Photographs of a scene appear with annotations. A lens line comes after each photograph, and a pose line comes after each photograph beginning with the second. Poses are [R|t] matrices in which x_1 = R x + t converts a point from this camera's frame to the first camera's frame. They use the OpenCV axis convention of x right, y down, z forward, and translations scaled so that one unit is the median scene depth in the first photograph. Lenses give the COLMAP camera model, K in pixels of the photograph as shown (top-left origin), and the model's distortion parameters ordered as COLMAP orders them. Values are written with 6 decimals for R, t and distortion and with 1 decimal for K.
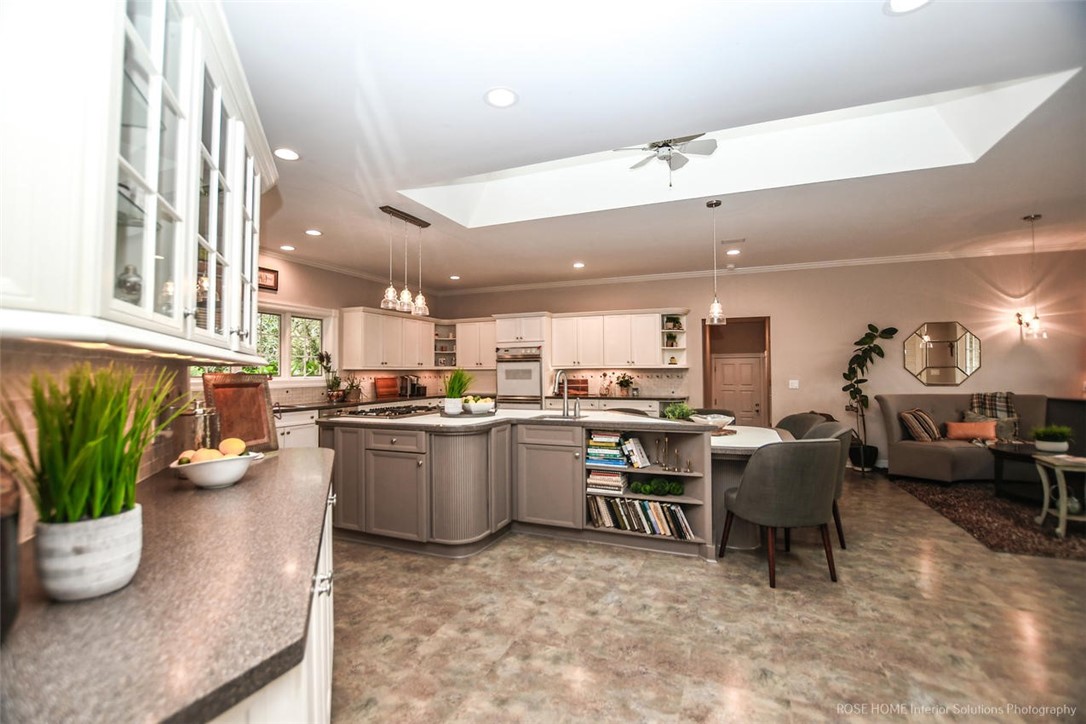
lens RADIAL K [[476.5, 0, 542.5], [0, 476.5, 360.1], [0, 0, 1]] dist [-0.011181, -0.000200]
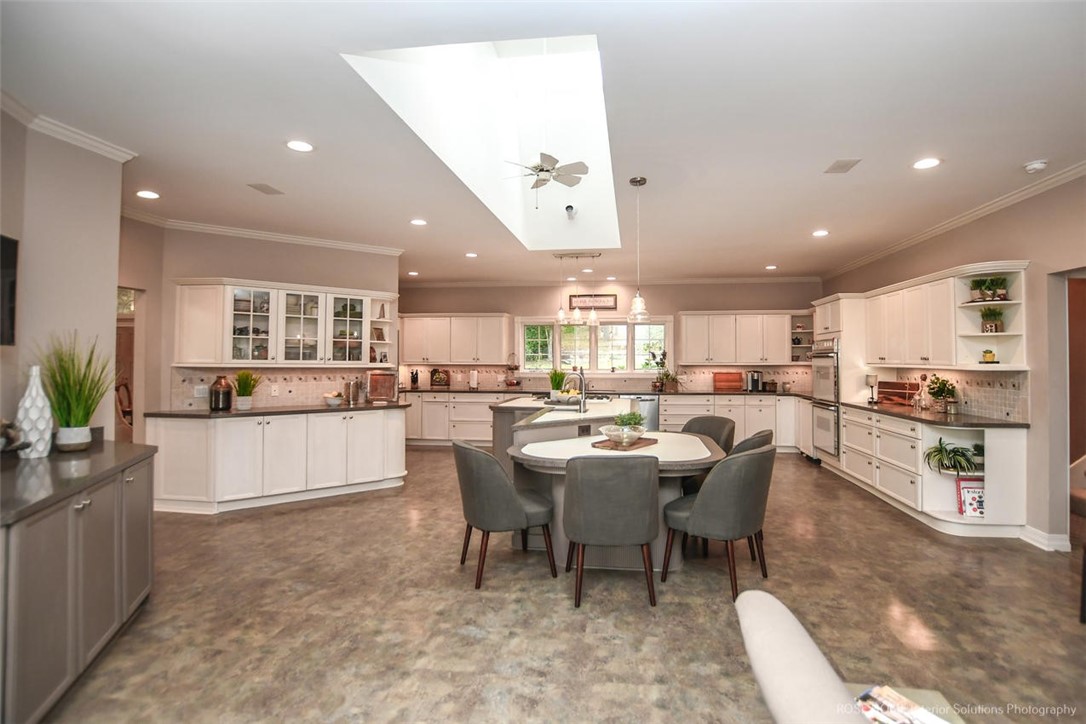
lens RADIAL K [[476.5, 0, 542.2], [0, 476.5, 356.3], [0, 0, 1]] dist [-0.011181, -0.000200]
pose [[0.272674, -0.001584, -0.962105, 1.498964], [0.017023, 0.999850, 0.003179, -0.024336], [0.961956, -0.017245, 0.272660, 0.797925]]
